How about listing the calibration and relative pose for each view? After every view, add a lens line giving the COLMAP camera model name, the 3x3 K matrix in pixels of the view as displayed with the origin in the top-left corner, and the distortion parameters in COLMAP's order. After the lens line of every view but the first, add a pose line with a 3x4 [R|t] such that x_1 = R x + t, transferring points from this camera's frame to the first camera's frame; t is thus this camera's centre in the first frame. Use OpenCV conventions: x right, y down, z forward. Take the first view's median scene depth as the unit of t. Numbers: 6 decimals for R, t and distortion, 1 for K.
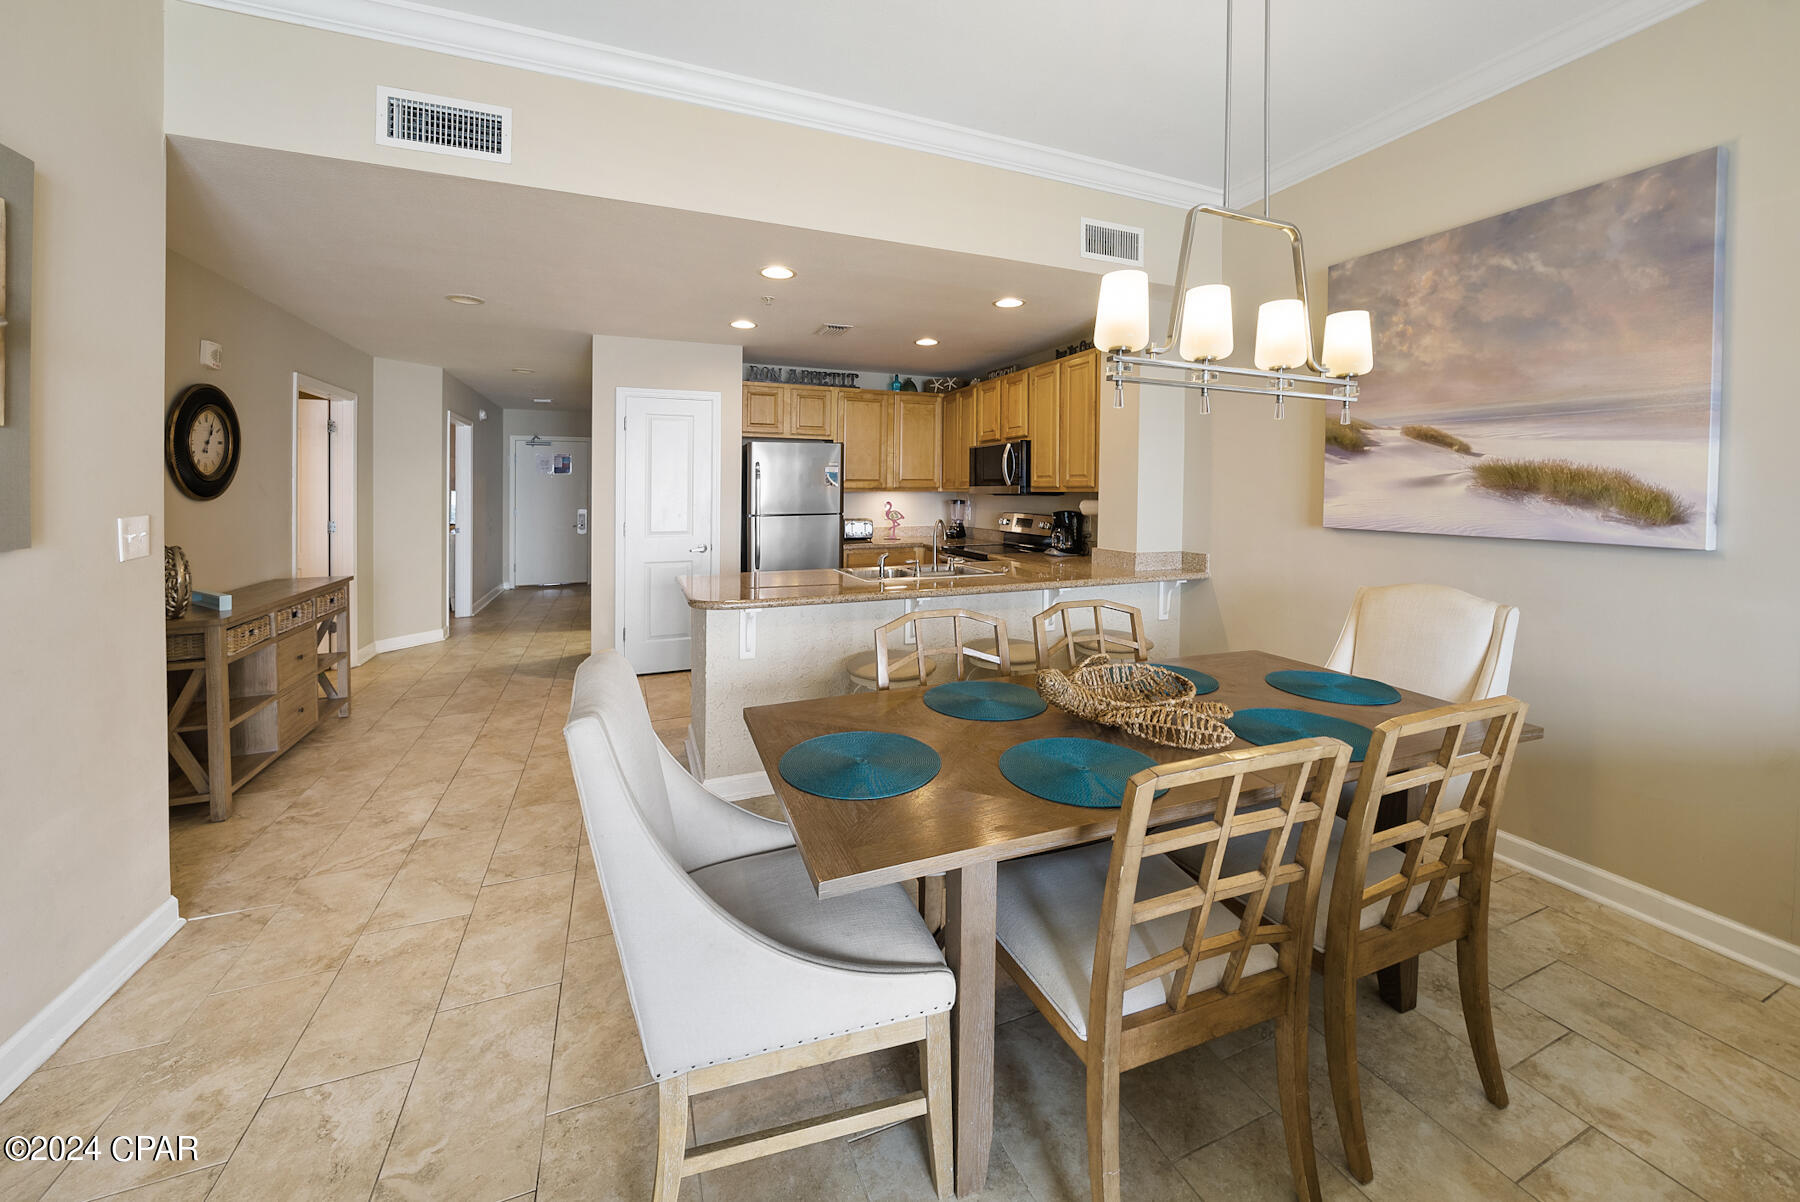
lens RADIAL K [[673.4, 0, 897.3], [0, 673.4, 495.1], [0, 0, 1]] dist [-0.017677, 0.000284]
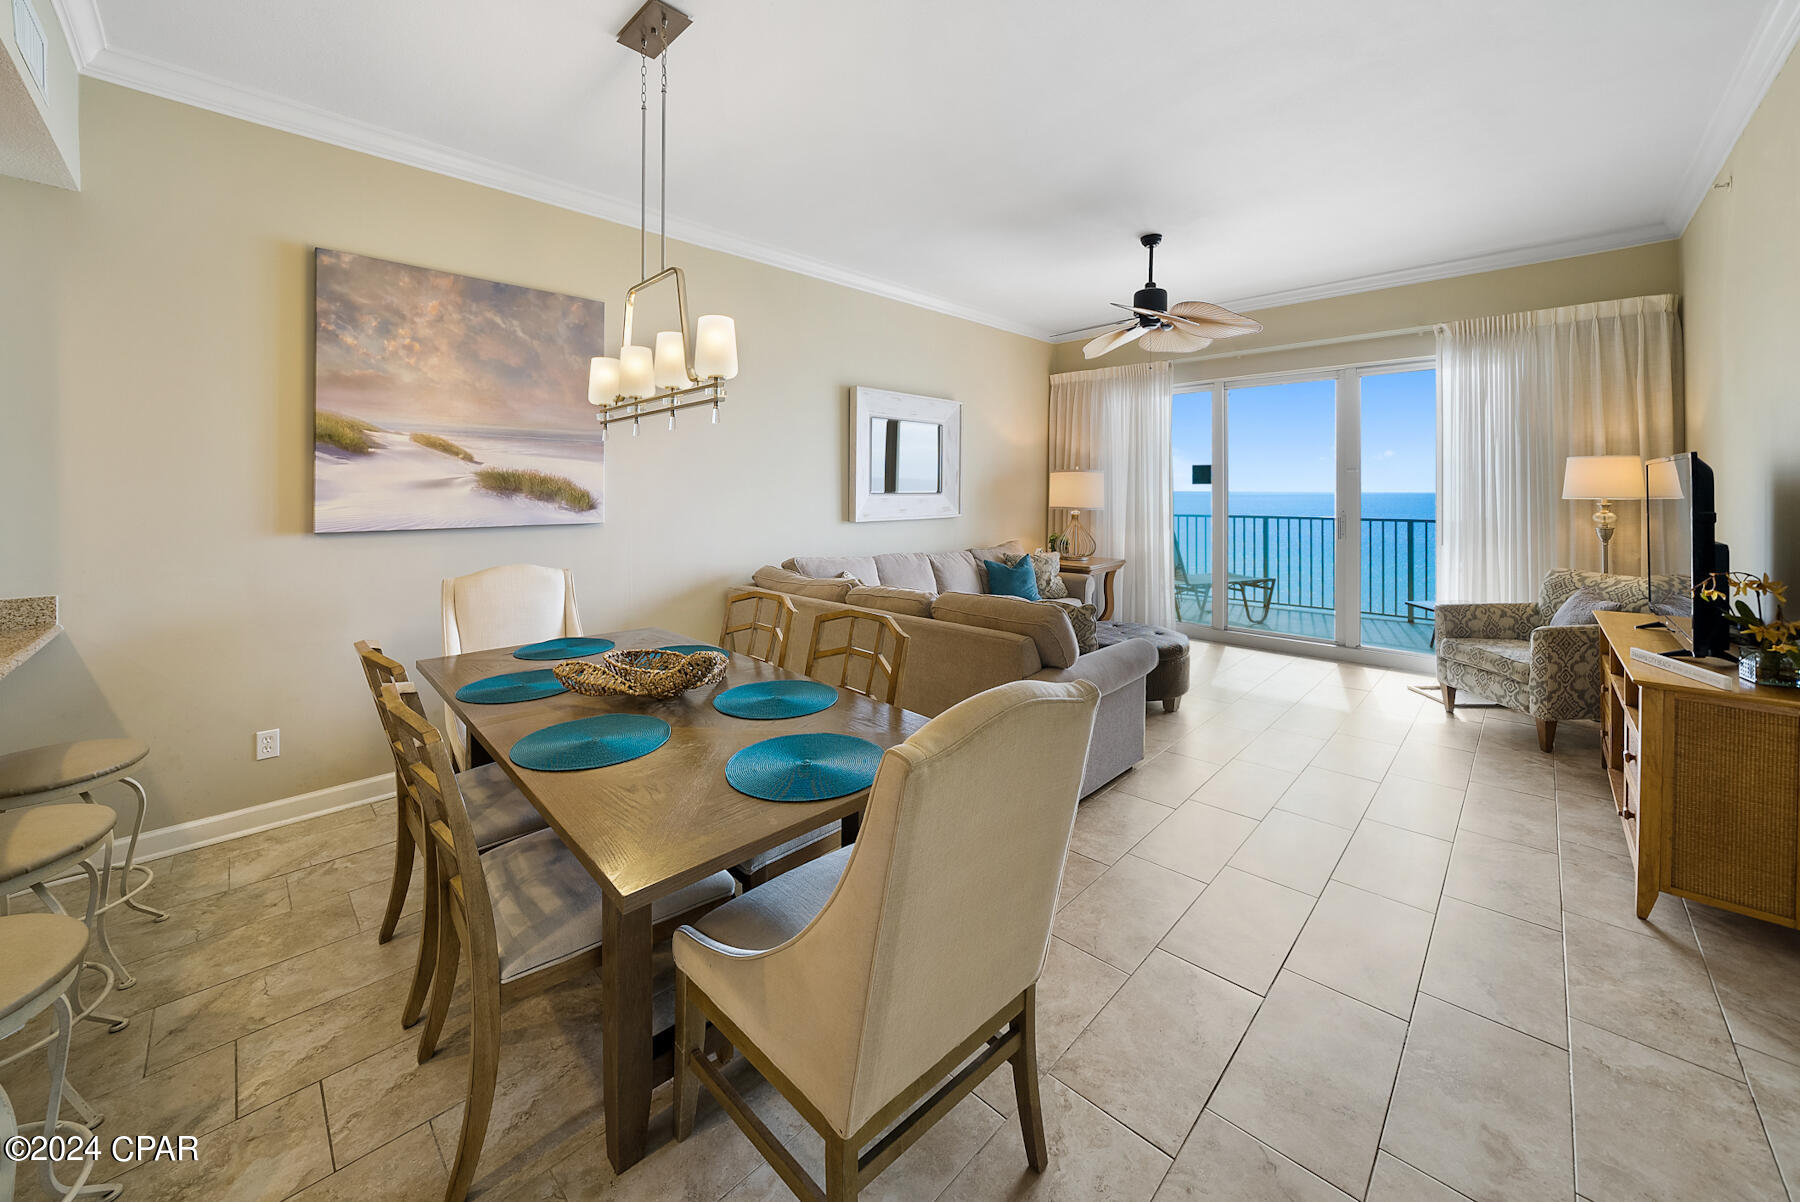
lens RADIAL K [[673.4, 0, 897.3], [0, 673.4, 495.1], [0, 0, 1]] dist [-0.017677, 0.000284]
pose [[-0.401499, -0.009442, 0.915811, -0.381796], [0.010401, 0.999835, 0.014868, -0.006092], [-0.915800, 0.015495, -0.401335, 0.481729]]
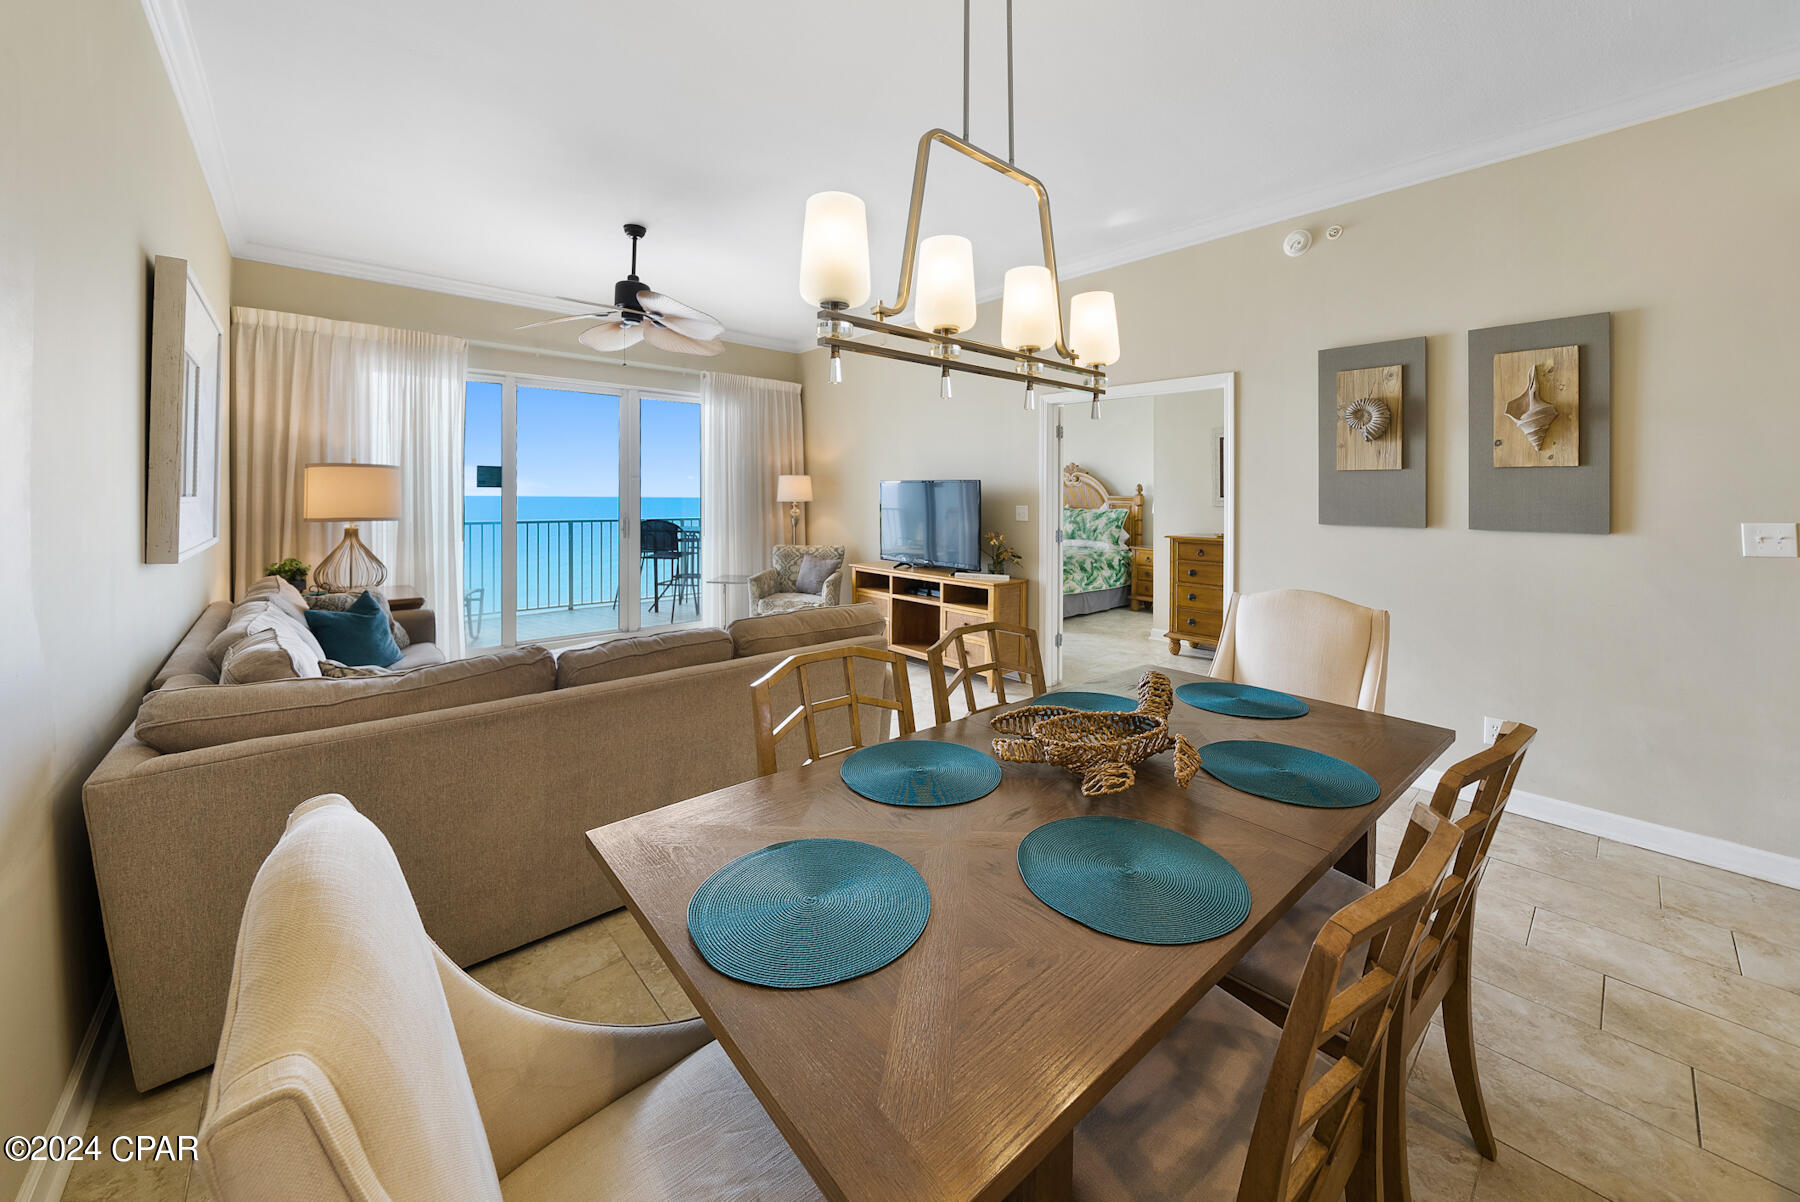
lens RADIAL K [[668.0, 0, 900.6], [0, 668.0, 505.7], [0, 0, 1]] dist [-0.015673, 0.000168]
pose [[-0.940487, -0.003050, -0.339817, 0.400662], [-0.011997, 0.999634, 0.024231, -0.006593], [0.339619, 0.026866, -0.940179, 0.765002]]
